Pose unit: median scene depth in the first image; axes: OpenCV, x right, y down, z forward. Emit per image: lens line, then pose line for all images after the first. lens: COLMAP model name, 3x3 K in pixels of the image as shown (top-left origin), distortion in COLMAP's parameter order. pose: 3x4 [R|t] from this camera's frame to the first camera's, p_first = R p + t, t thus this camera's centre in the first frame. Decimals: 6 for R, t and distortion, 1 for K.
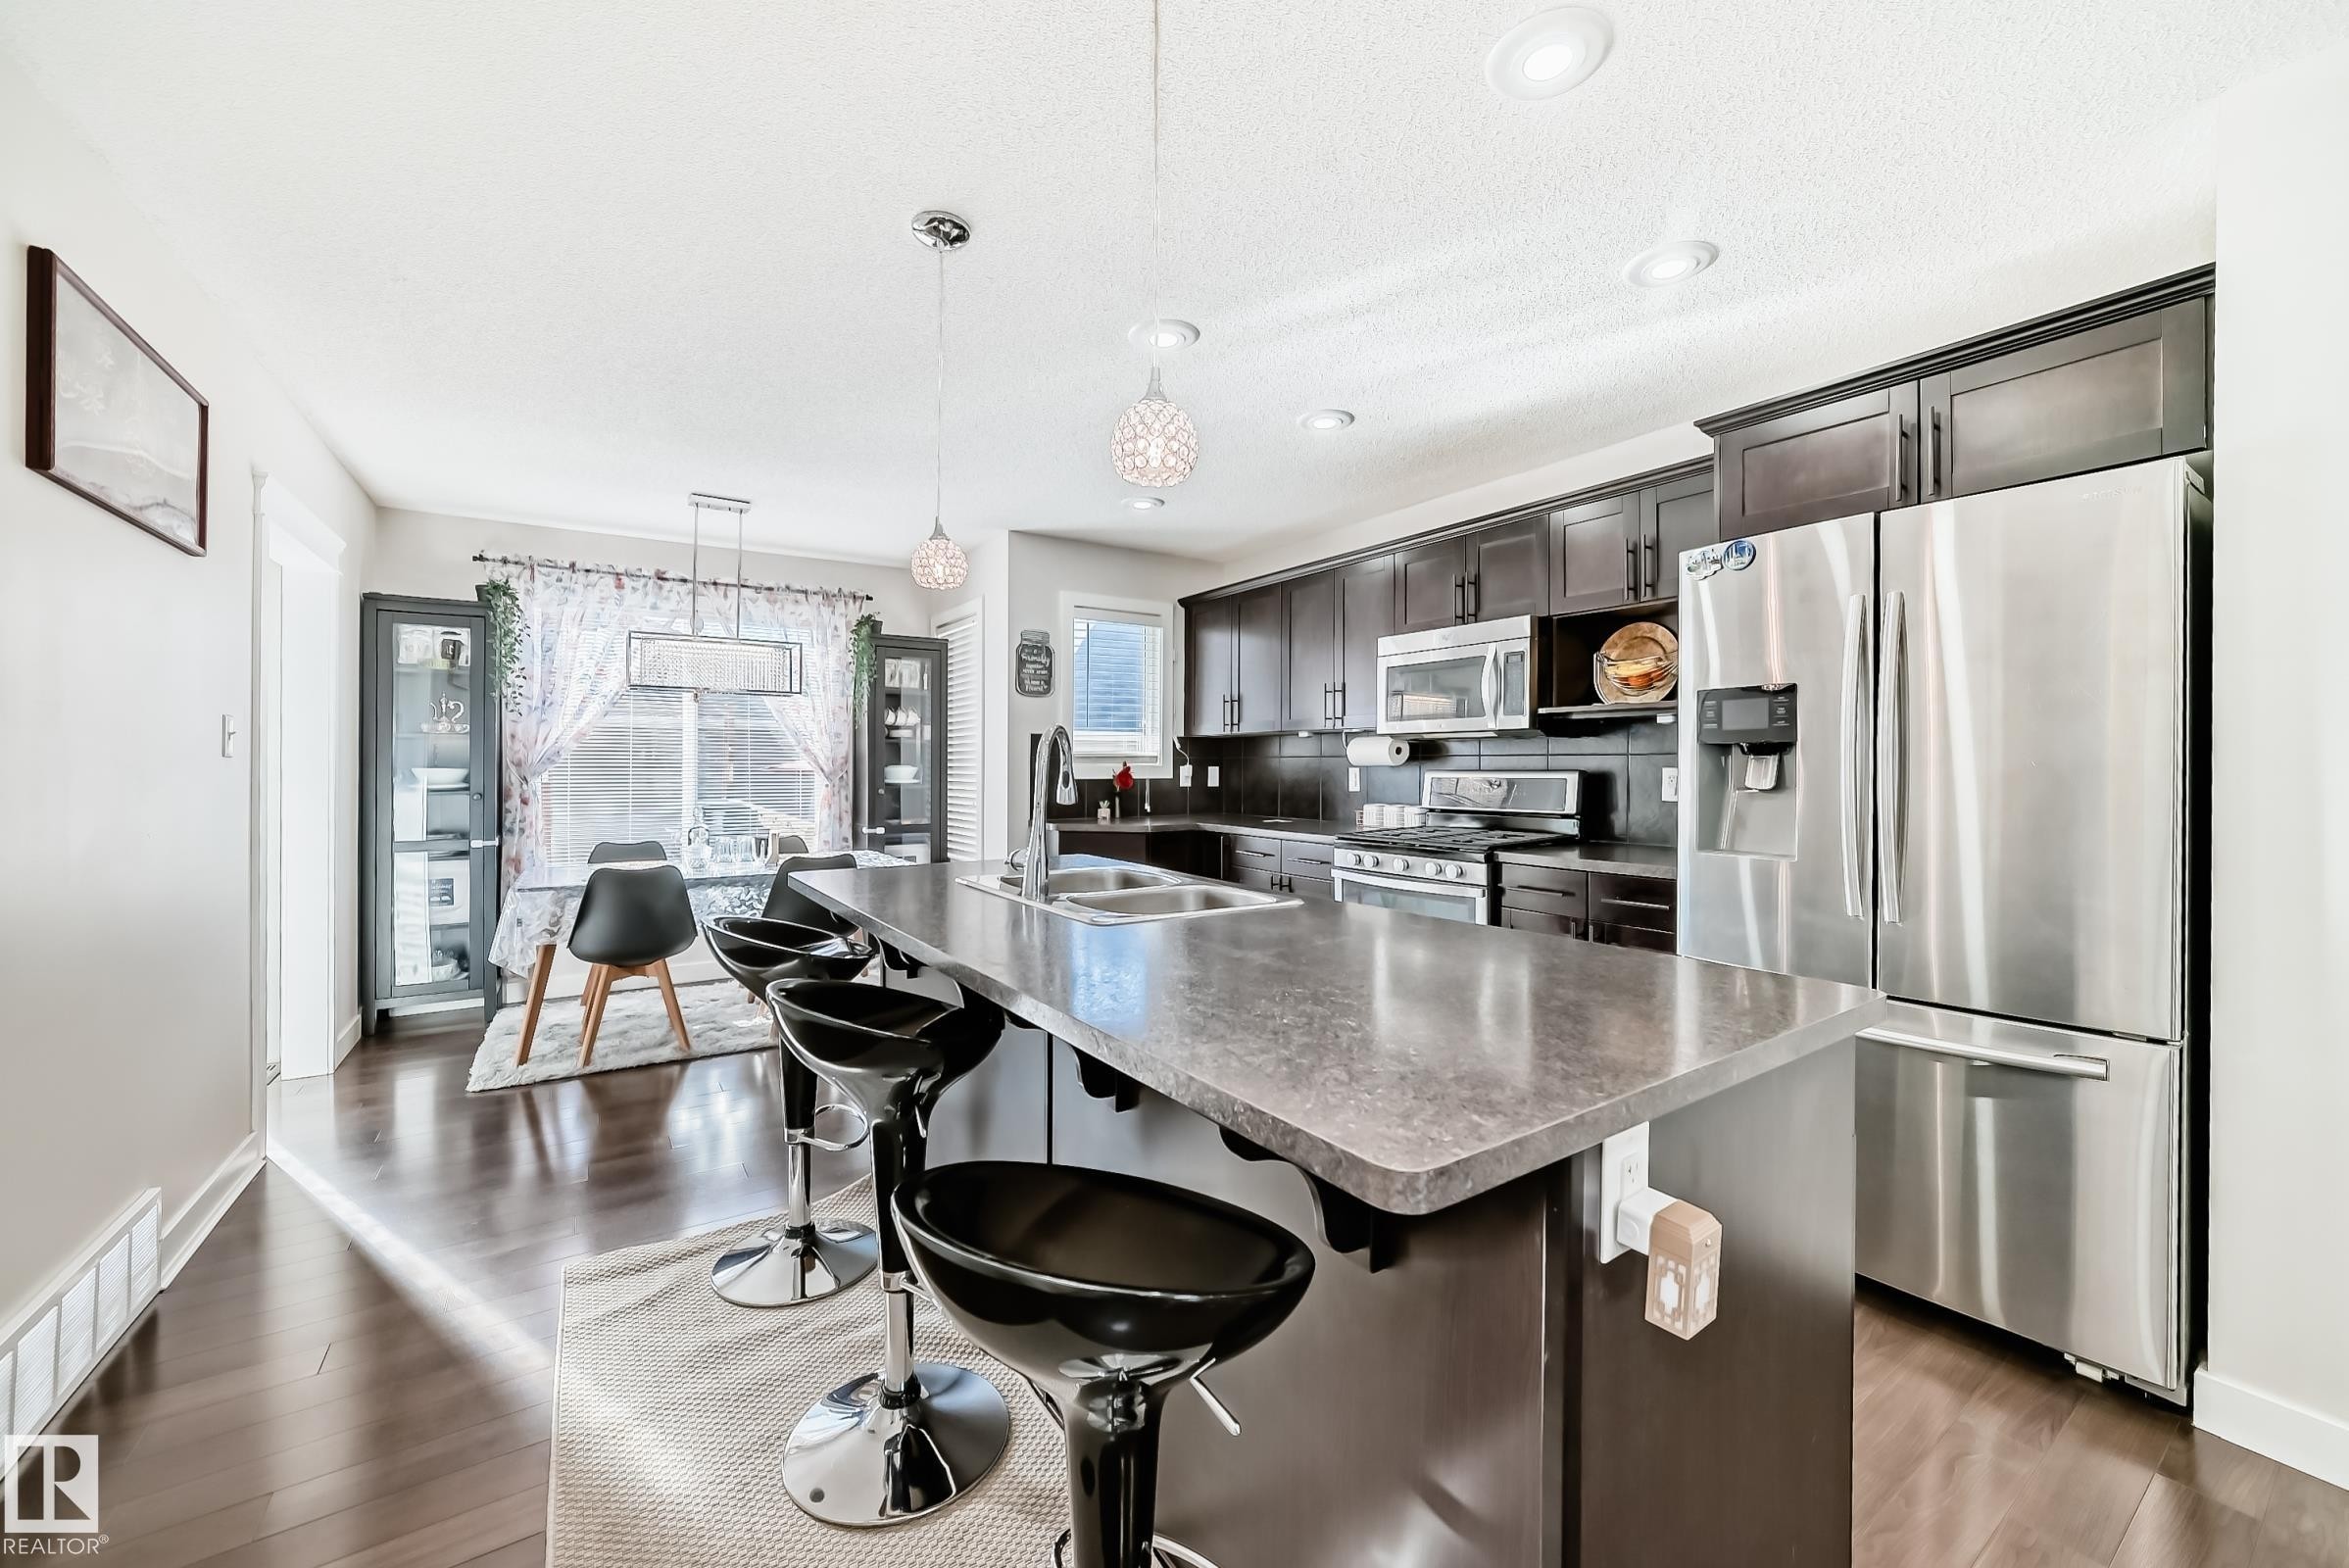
lens RADIAL K [[903.3, 0, 1171.2], [0, 903.3, 778.4], [0, 0, 1]] dist [-0.018704, 0.004939]
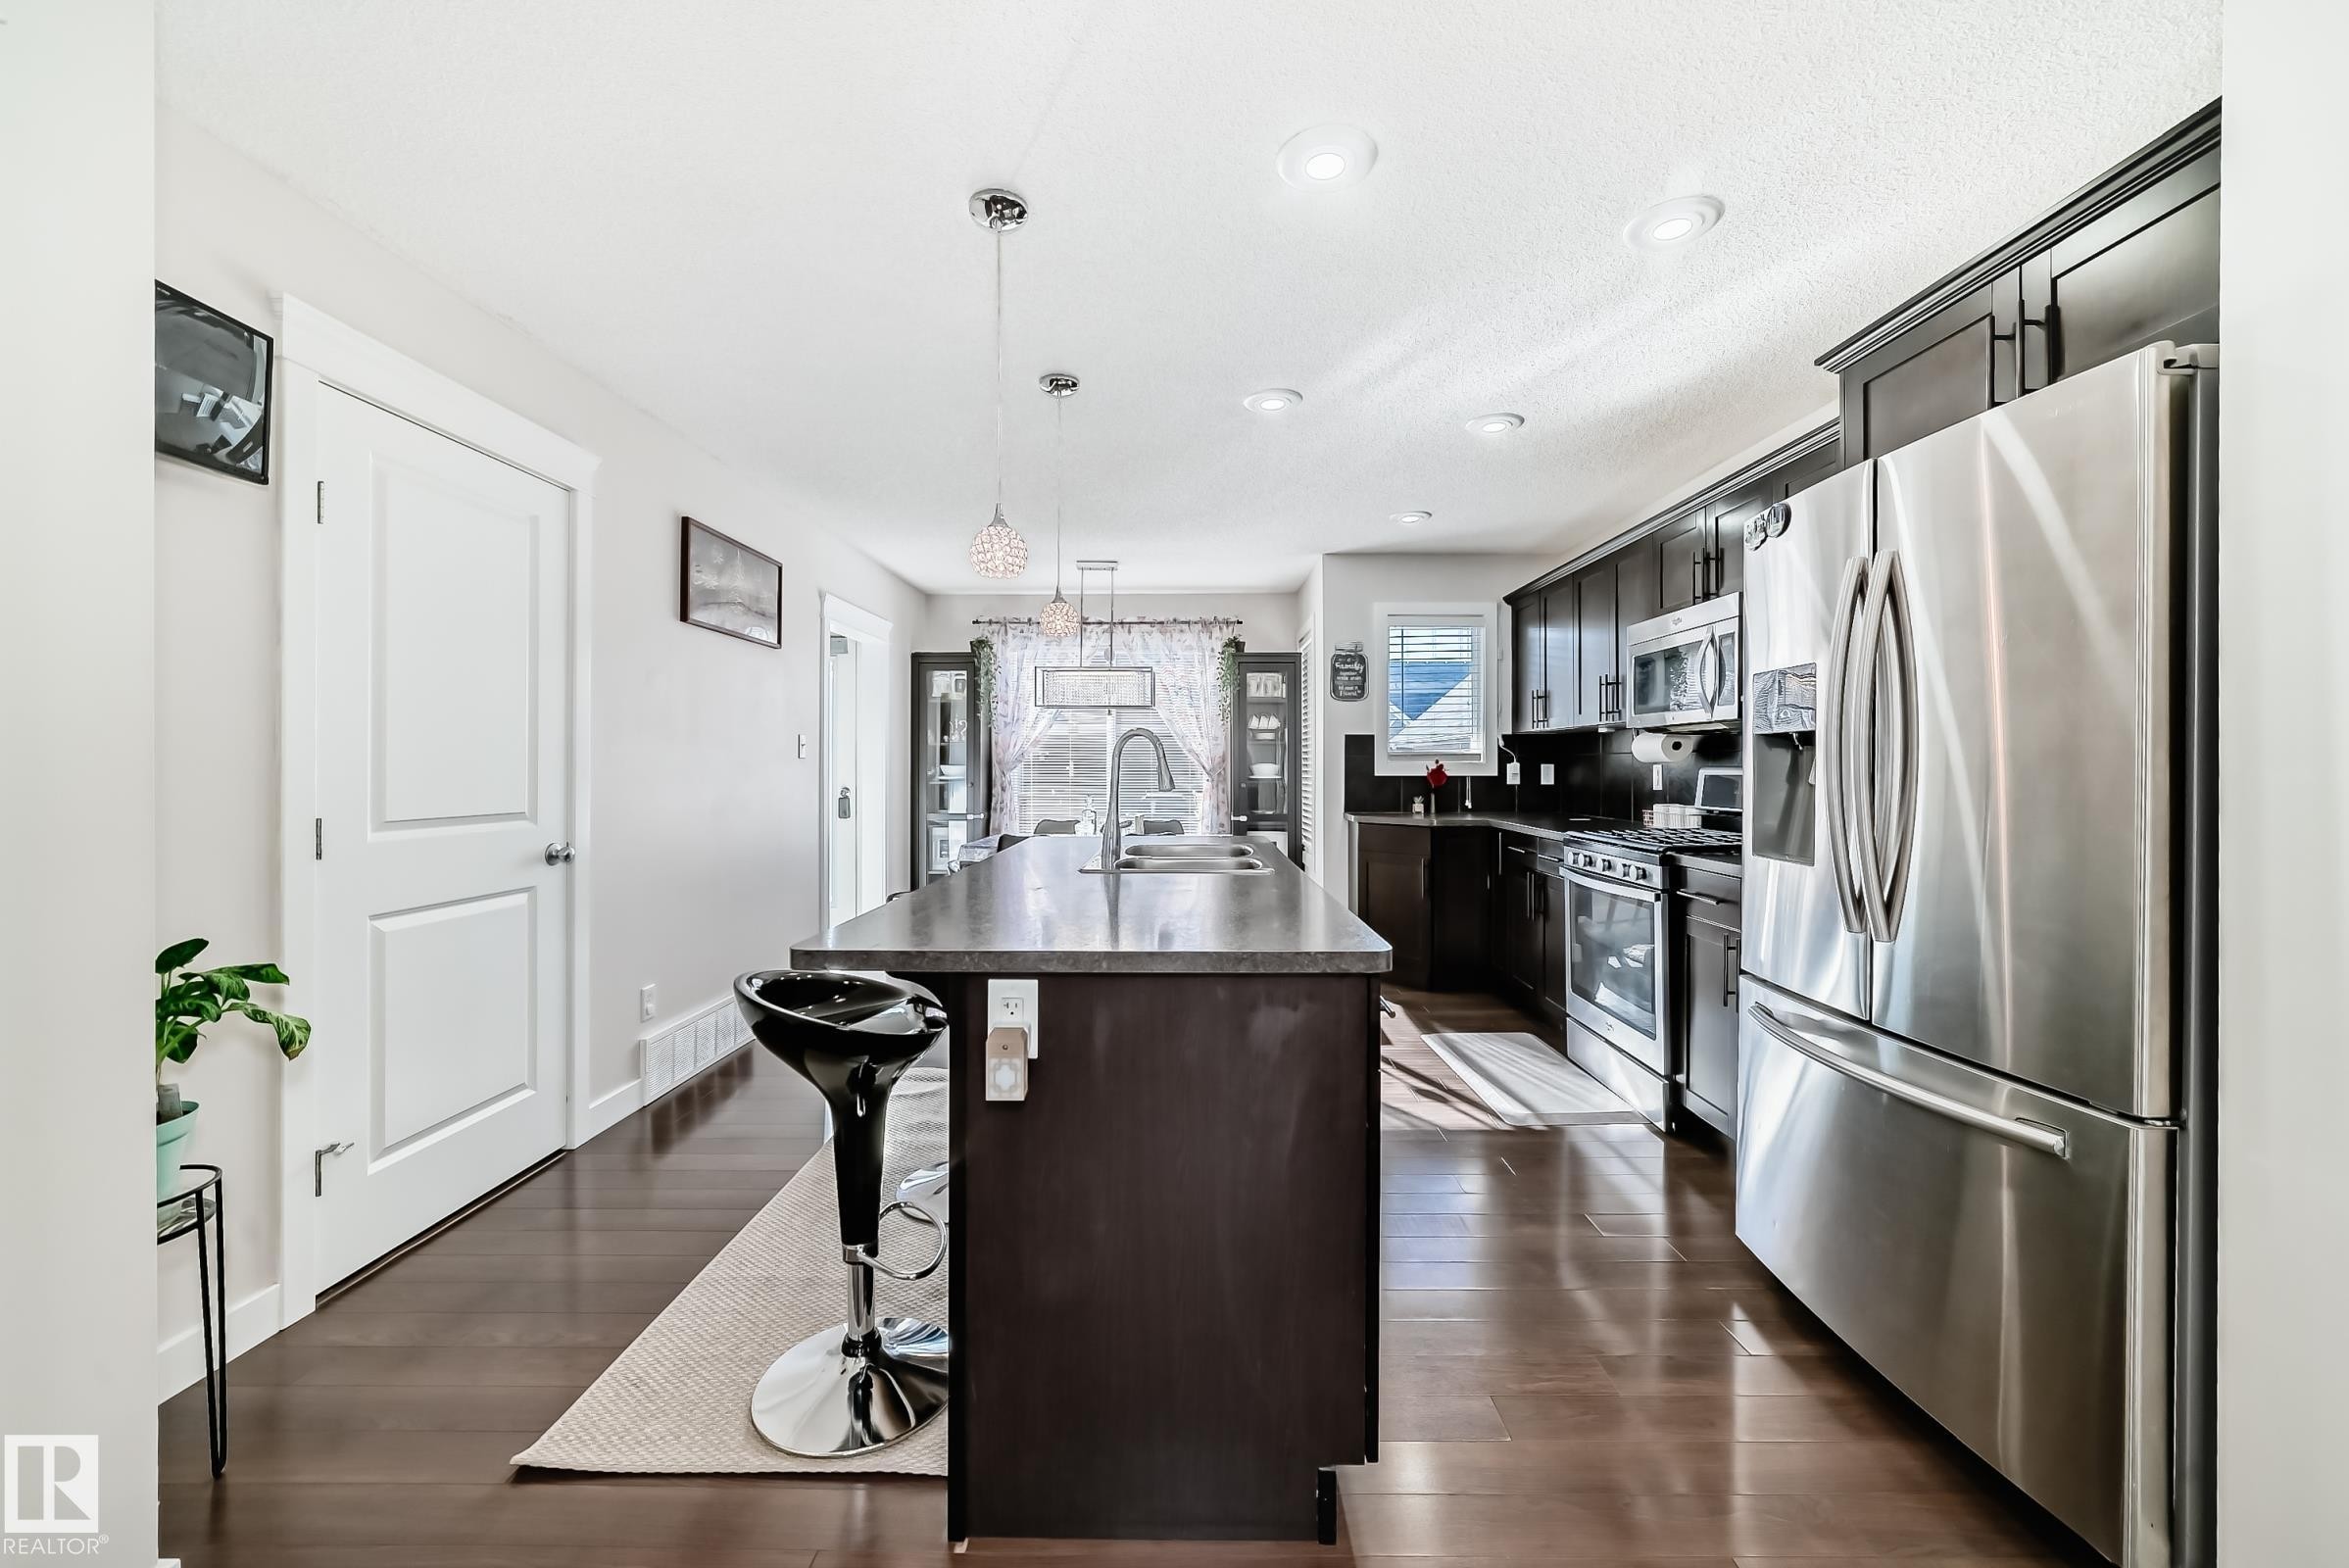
lens RADIAL K [[903.3, 0, 1161.0], [0, 903.3, 773.9], [0, 0, 1]] dist [-0.018704, 0.004939]
pose [[0.826751, 0.004696, -0.562548, 0.269797], [-0.006687, 0.999977, -0.001481, 0.001944], [0.562528, 0.004986, 0.826763, -0.041460]]
